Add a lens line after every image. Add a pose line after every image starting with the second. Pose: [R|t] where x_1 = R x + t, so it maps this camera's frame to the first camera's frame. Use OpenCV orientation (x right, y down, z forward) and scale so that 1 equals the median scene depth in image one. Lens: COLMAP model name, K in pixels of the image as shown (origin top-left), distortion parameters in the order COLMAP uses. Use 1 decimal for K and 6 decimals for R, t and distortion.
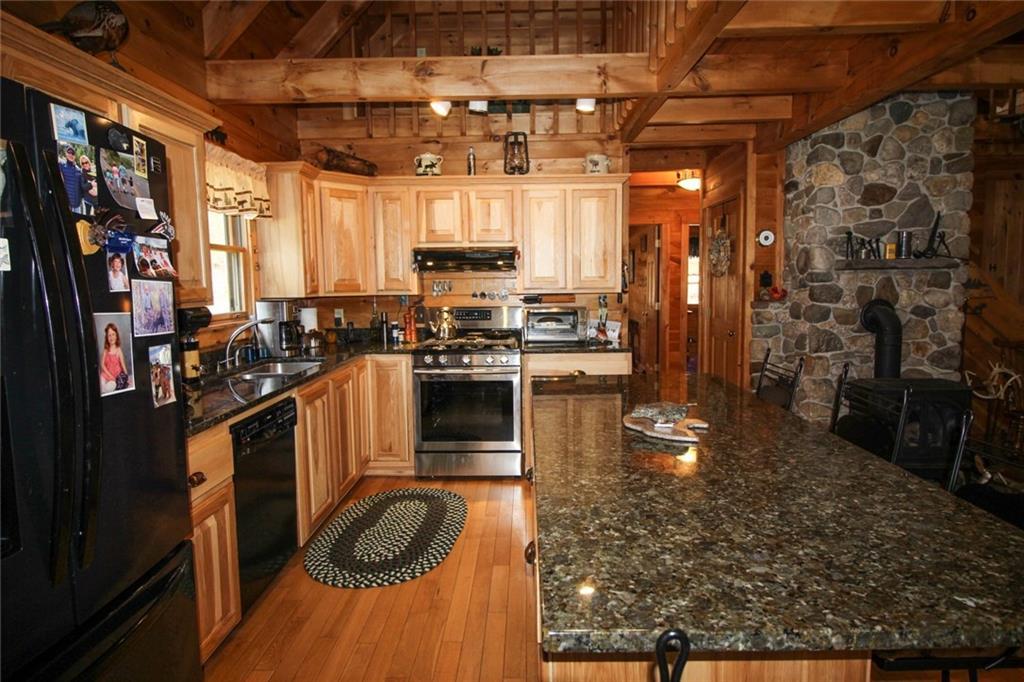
lens RADIAL K [[578.7, 0, 512.0], [0, 578.7, 341.0], [0, 0, 1]] dist [-0.006344, -0.009425]
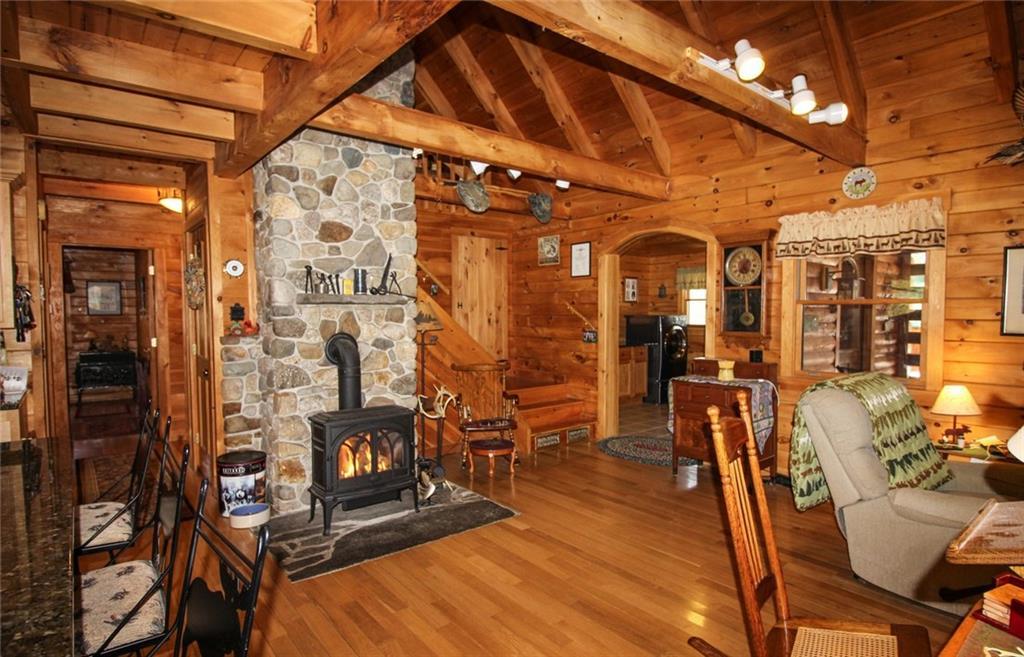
lens RADIAL K [[543.6, 0, 524.7], [0, 543.6, 335.7], [0, 0, 1]] dist [0.000625, -0.000145]
pose [[0.751984, -0.014200, 0.659029, 0.243377], [0.057479, 0.997372, -0.044096, -0.005584], [-0.656671, 0.071039, 0.750824, 0.053203]]
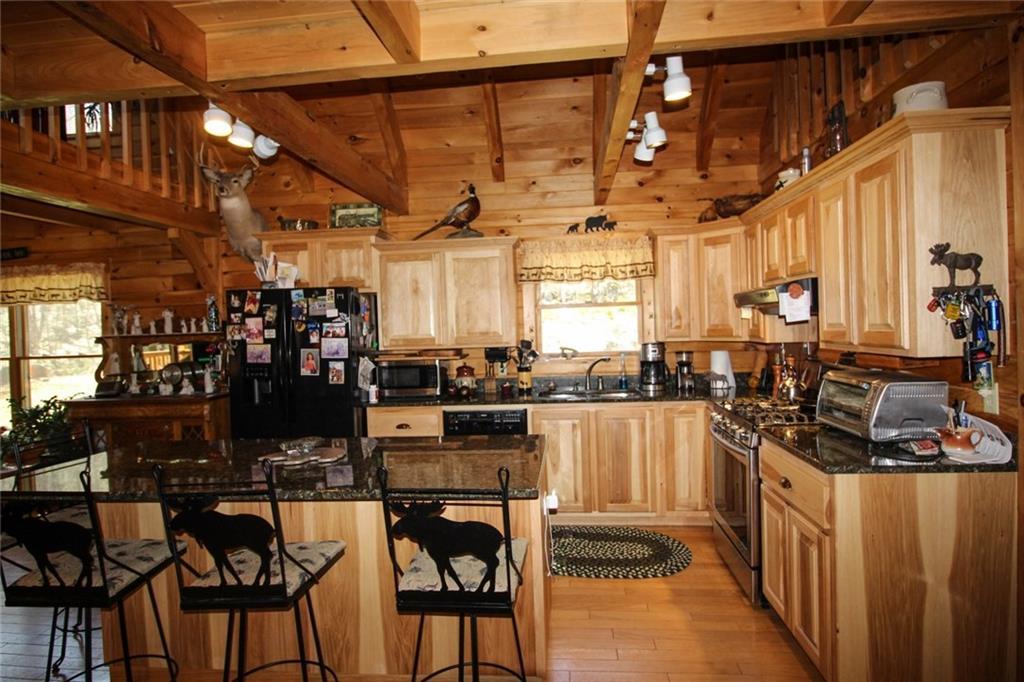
lens RADIAL K [[551.1, 0, 512.0], [0, 551.1, 341.0], [0, 0, 1]] dist [-0.016910, -0.000789]
pose [[-0.078240, 0.041496, -0.996071, 0.719687], [-0.072195, 0.996274, 0.047175, -0.102466], [0.994317, 0.075603, -0.074952, 0.753498]]
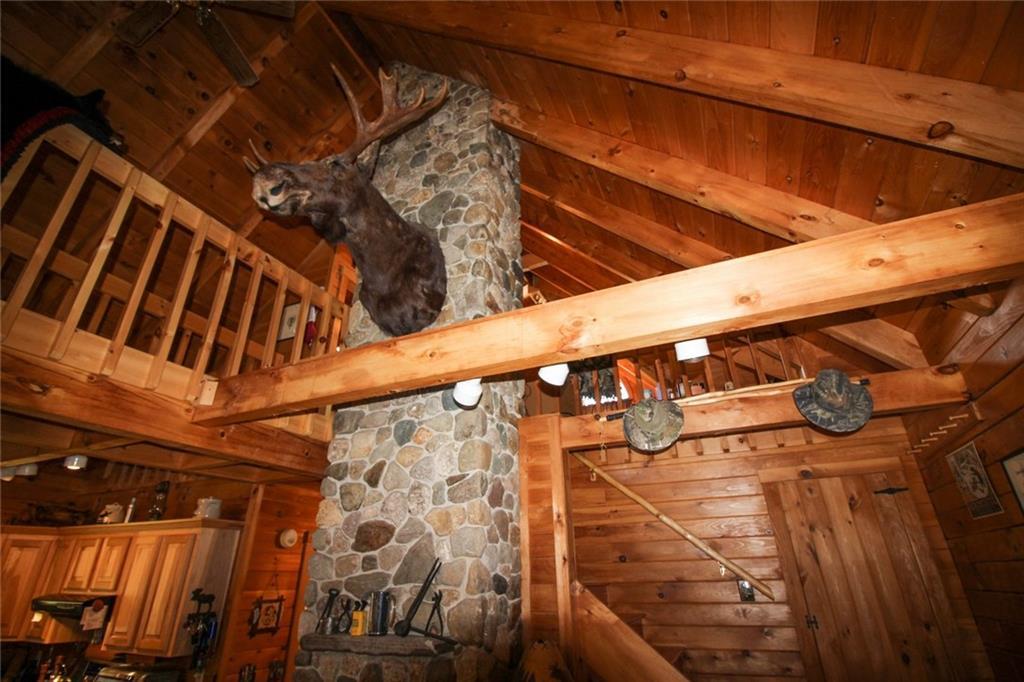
lens RADIAL K [[474.9, 0, 524.1], [0, 474.9, 335.8], [0, 0, 1]] dist [-0.002524, -0.009282]
pose [[0.925509, -0.171278, -0.337781, 1.082256], [-0.035722, 0.848436, -0.528092, -0.152763], [0.377036, 0.500820, 0.779117, 0.443049]]
